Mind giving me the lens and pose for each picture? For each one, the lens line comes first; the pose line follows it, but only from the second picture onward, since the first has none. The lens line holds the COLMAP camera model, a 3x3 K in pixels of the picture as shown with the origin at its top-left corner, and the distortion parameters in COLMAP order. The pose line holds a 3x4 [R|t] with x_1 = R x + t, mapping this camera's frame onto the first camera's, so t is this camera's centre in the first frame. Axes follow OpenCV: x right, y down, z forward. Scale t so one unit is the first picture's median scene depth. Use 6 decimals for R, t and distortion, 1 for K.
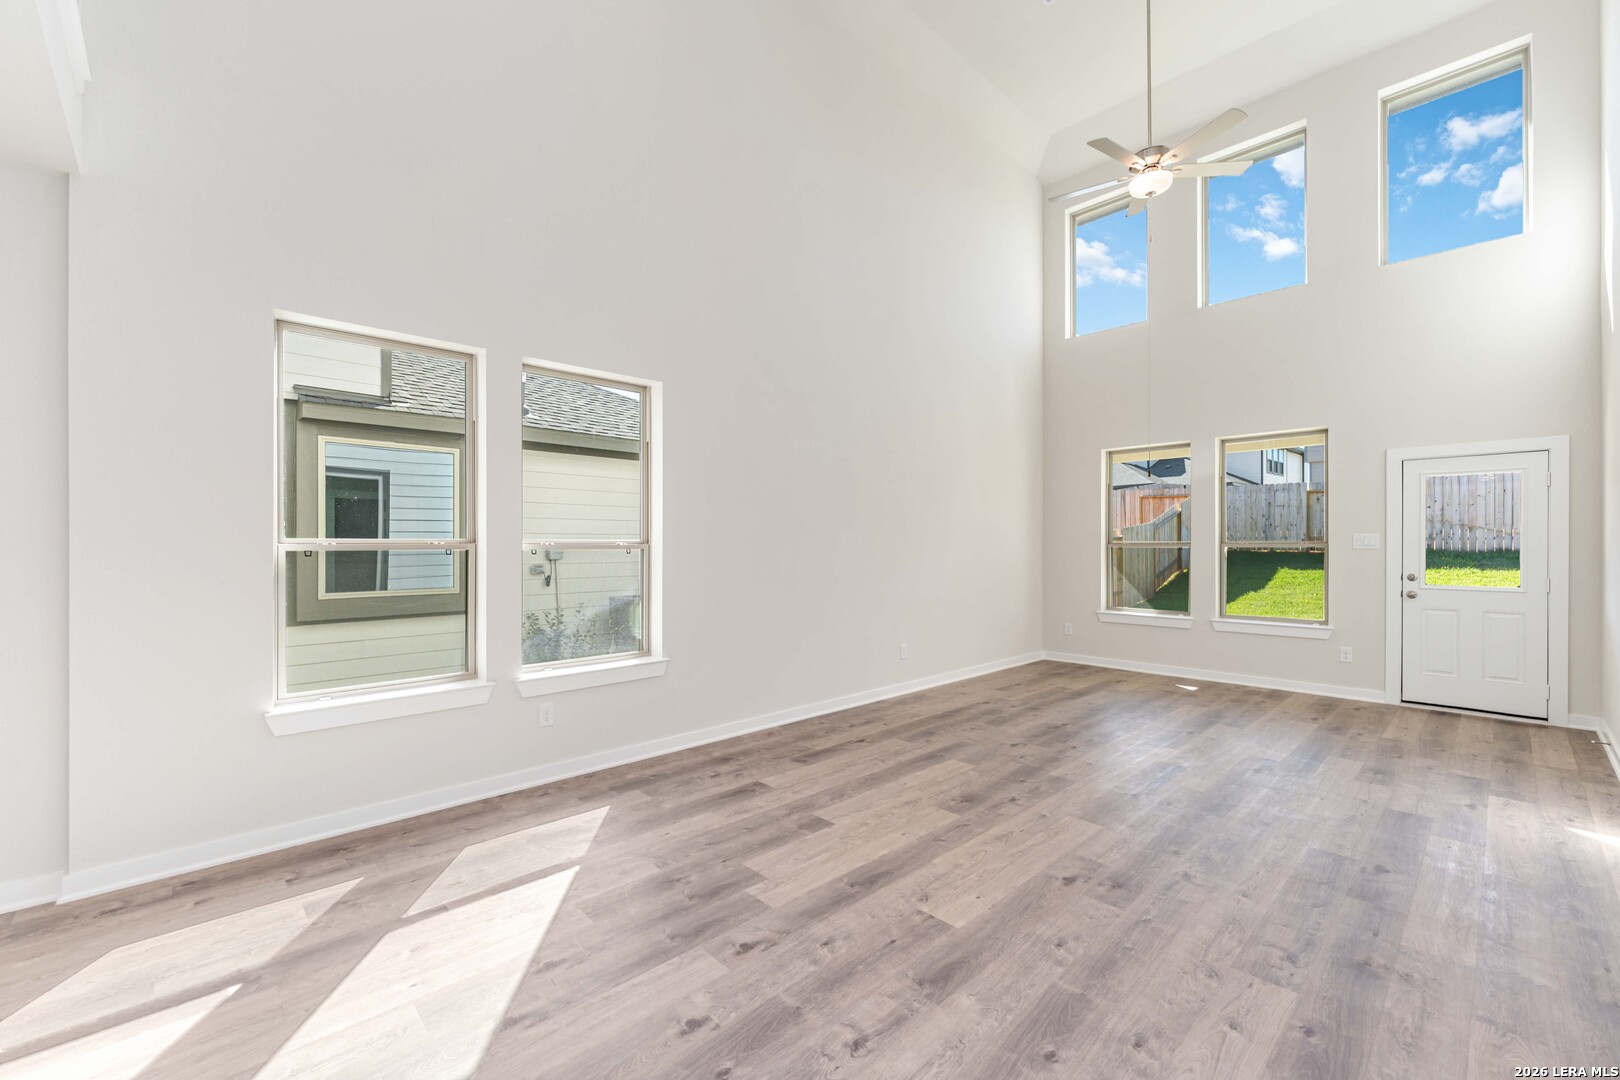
lens RADIAL K [[666.7, 0, 802.4], [0, 666.7, 547.1], [0, 0, 1]] dist [0.001677, 0.000117]
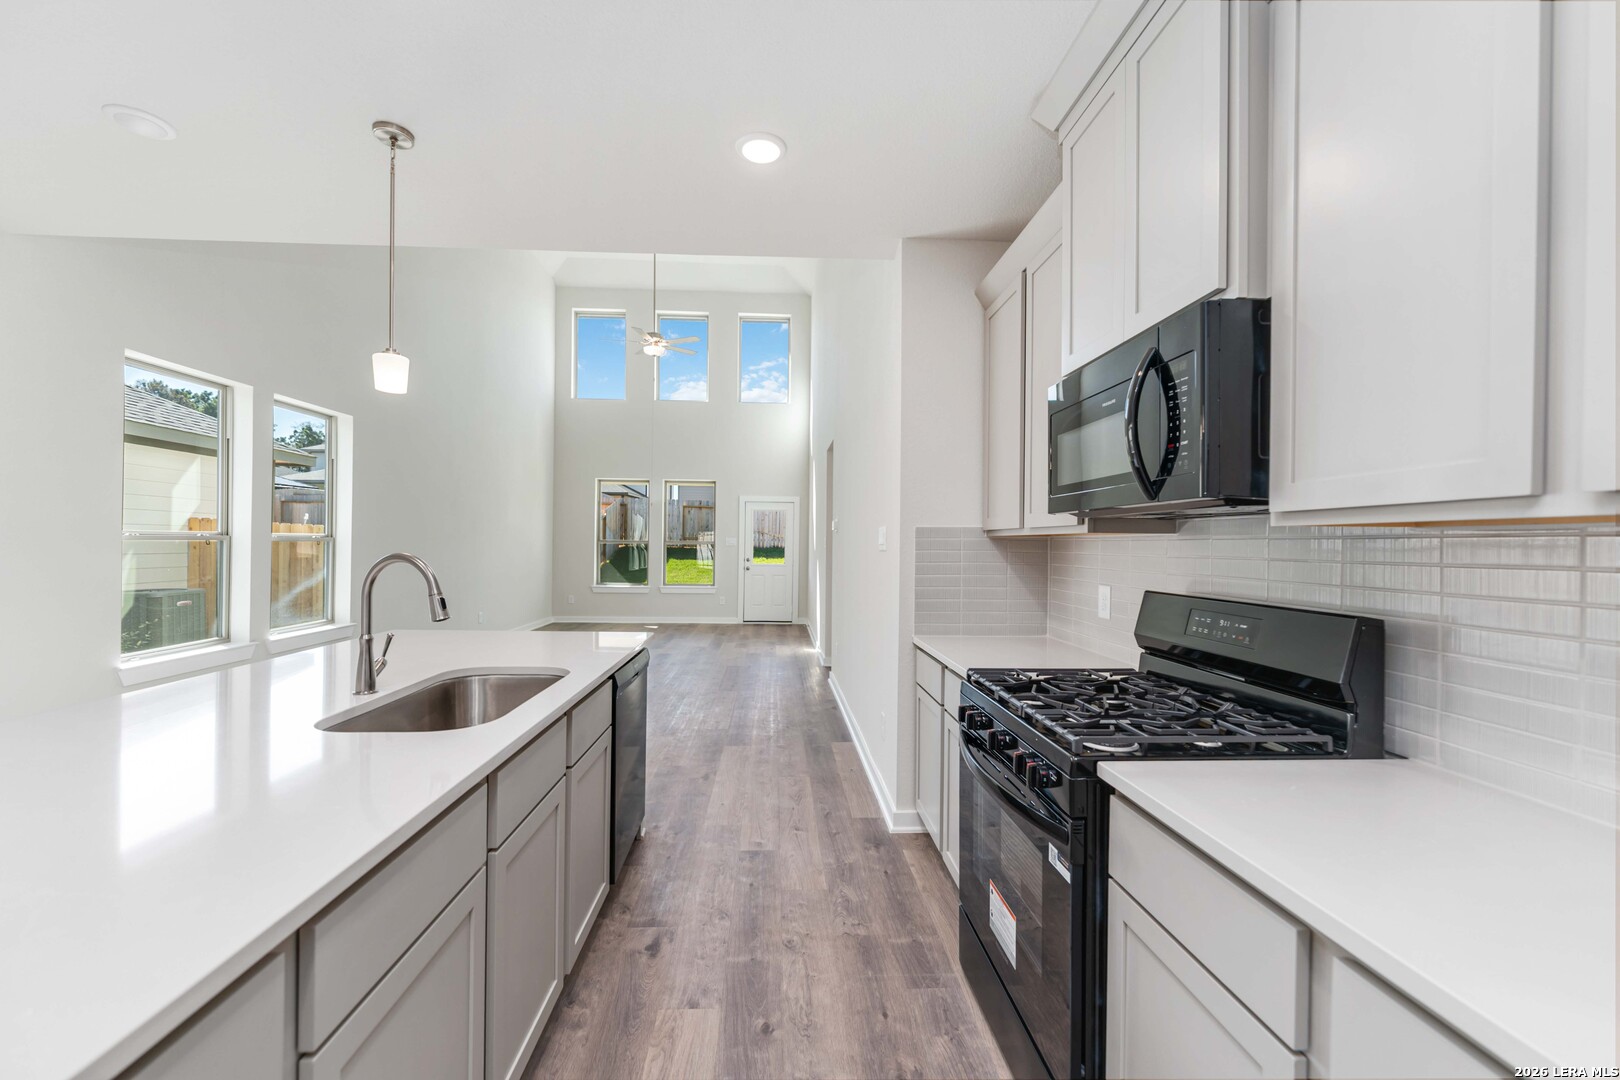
lens RADIAL K [[666.7, 0, 809.2], [0, 666.7, 543.2], [0, 0, 1]] dist [0.001677, 0.000117]
pose [[0.649340, 0.010222, 0.760430, -0.506345], [-0.011339, 0.999929, -0.003759, 0.000230], [-0.760414, -0.006182, 0.649409, -0.454563]]
